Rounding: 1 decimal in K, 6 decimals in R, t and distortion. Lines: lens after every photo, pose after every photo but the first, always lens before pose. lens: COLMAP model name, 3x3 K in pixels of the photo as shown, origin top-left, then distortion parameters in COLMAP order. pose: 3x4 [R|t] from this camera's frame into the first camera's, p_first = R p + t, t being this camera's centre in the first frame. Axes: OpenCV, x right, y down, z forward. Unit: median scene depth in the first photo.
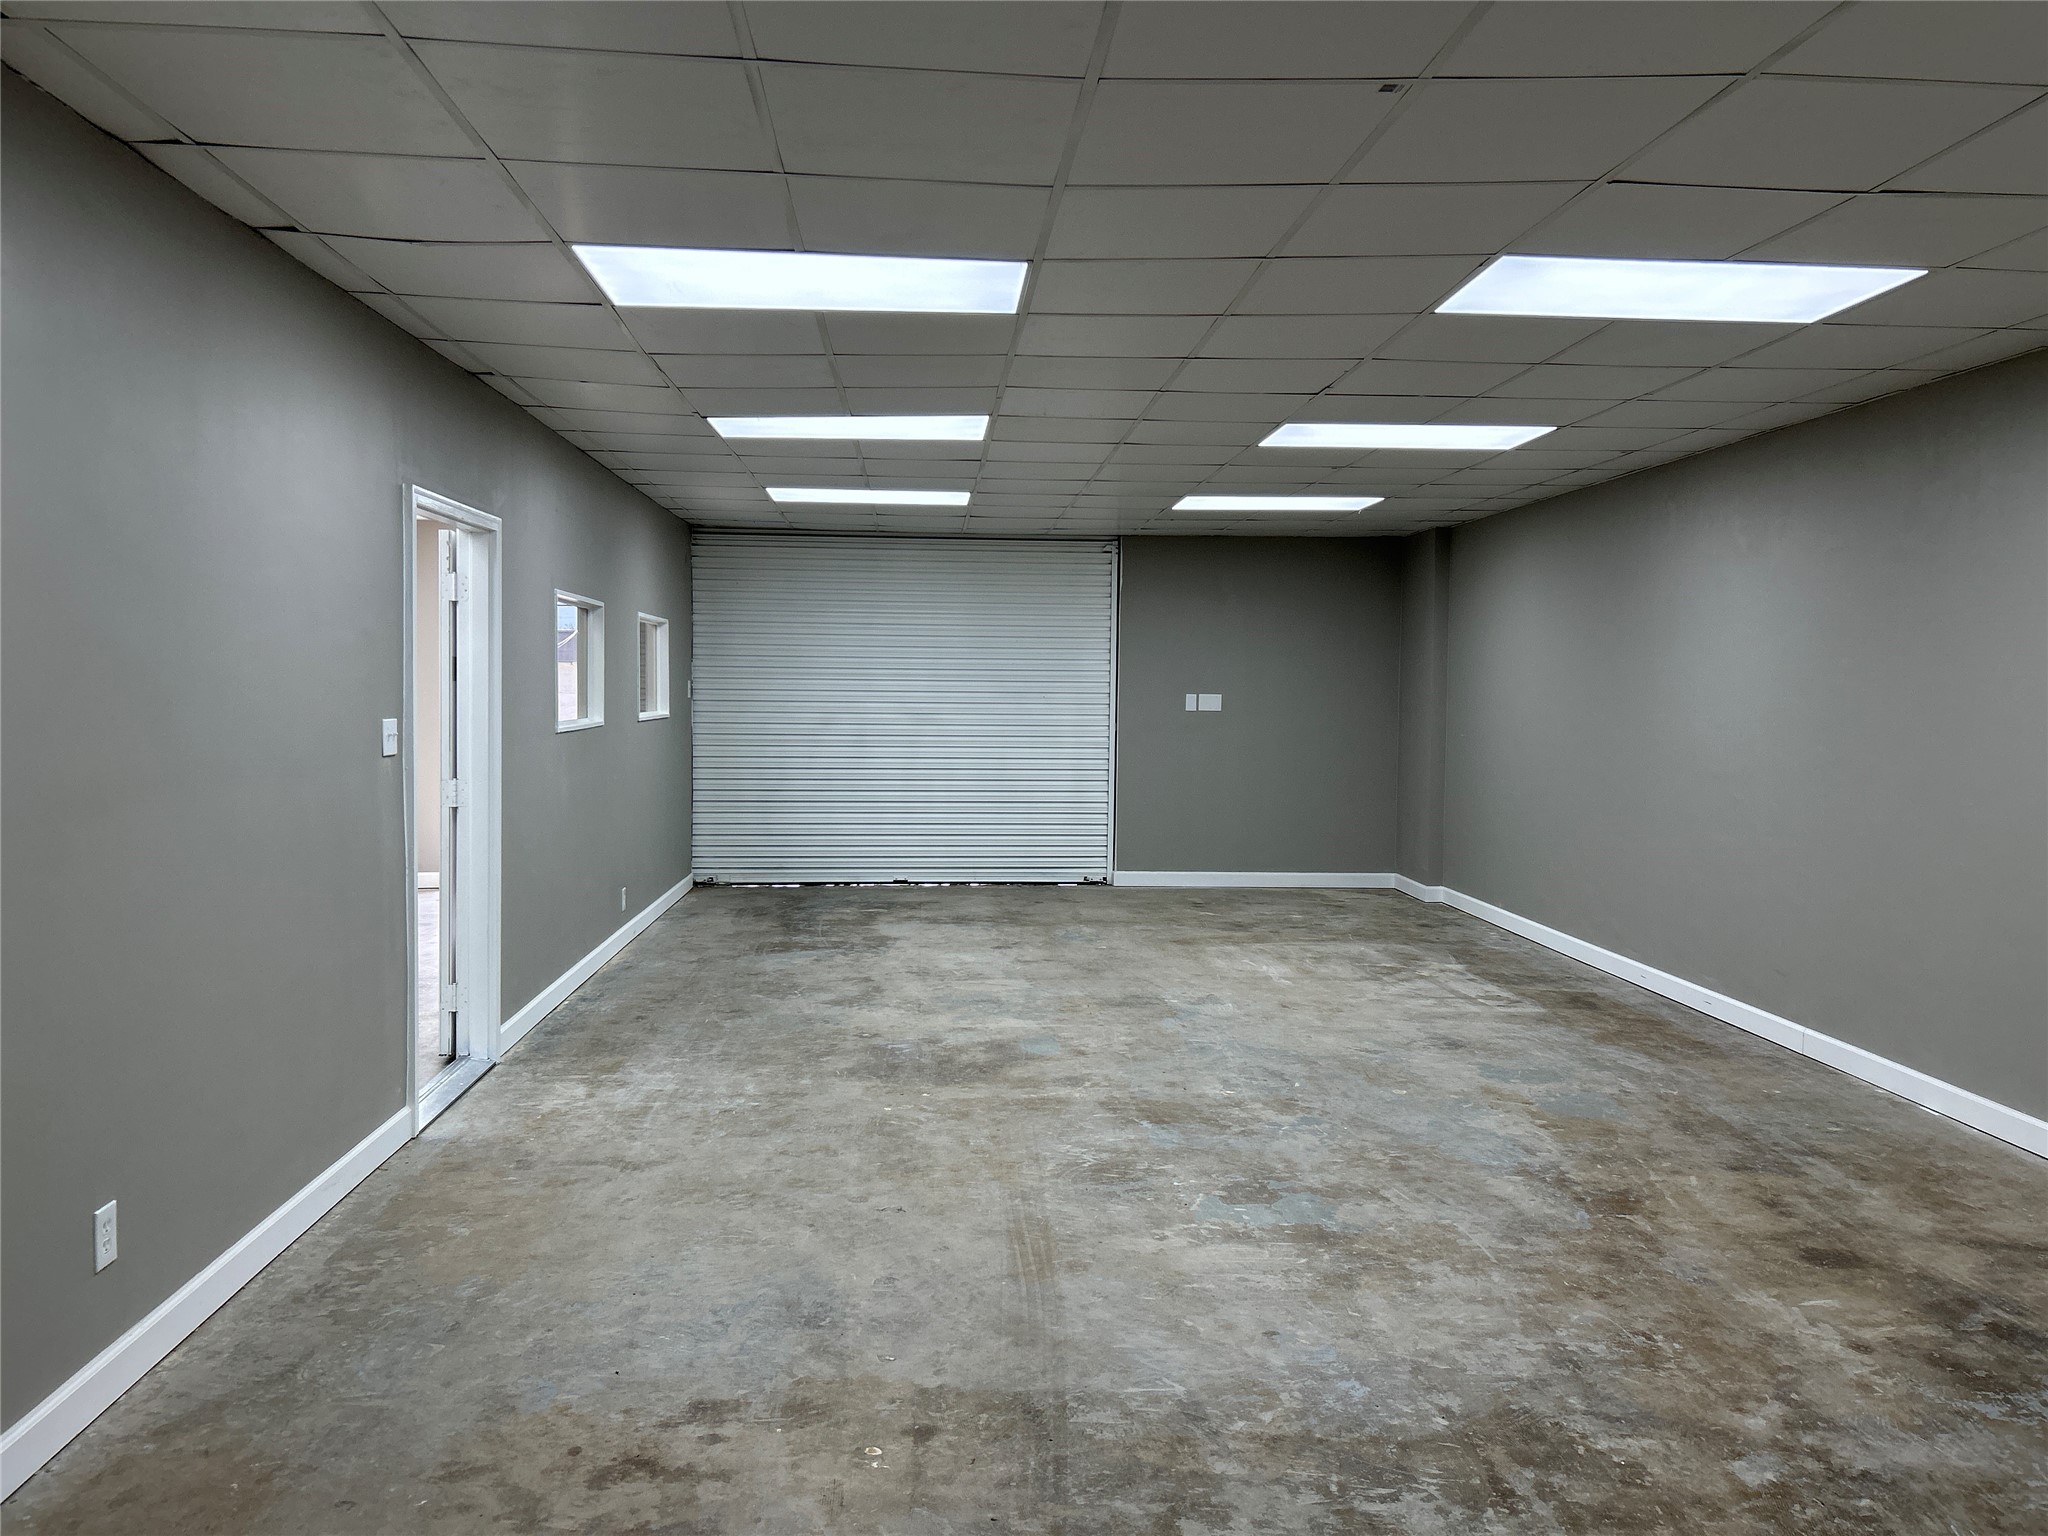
lens RADIAL K [[1548.7, 0, 1026.9], [0, 1548.7, 762.3], [0, 0, 1]] dist [0.040830, -0.044770]
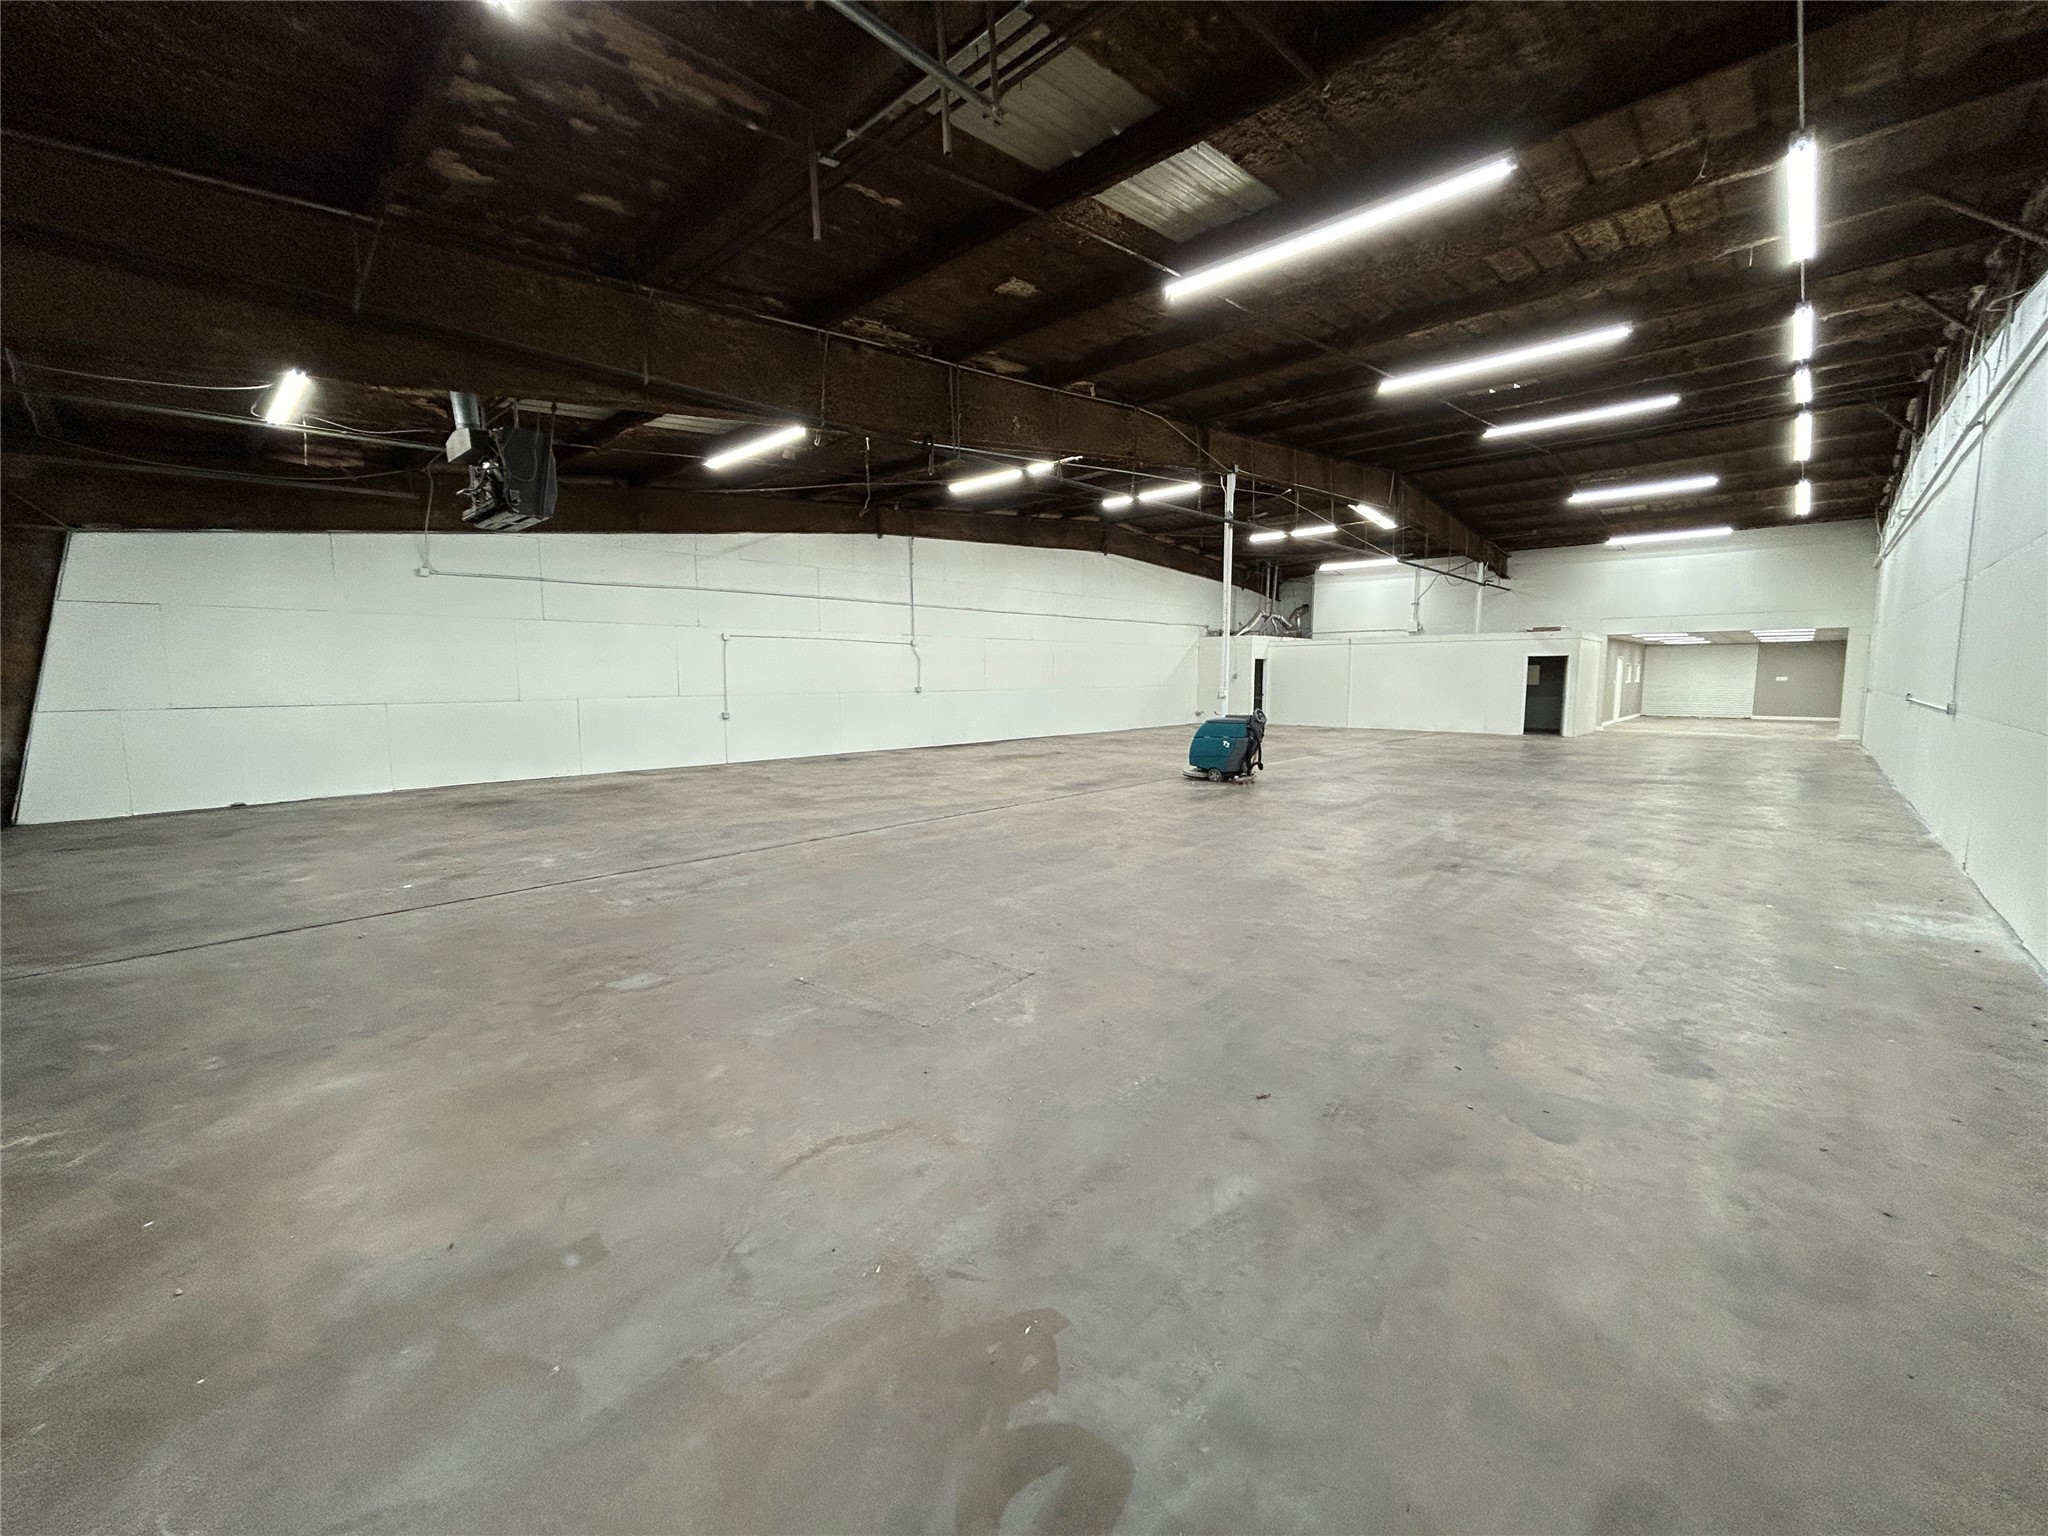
lens RADIAL K [[831.7, 0, 1017.1], [0, 831.7, 766.0], [0, 0, 1]] dist [-0.006740, 0.000919]
pose [[0.676253, 0.069192, -0.733413, 0.938379], [-0.022566, 0.997058, 0.073259, 0.208911], [0.736324, -0.032991, 0.675825, -5.405244]]
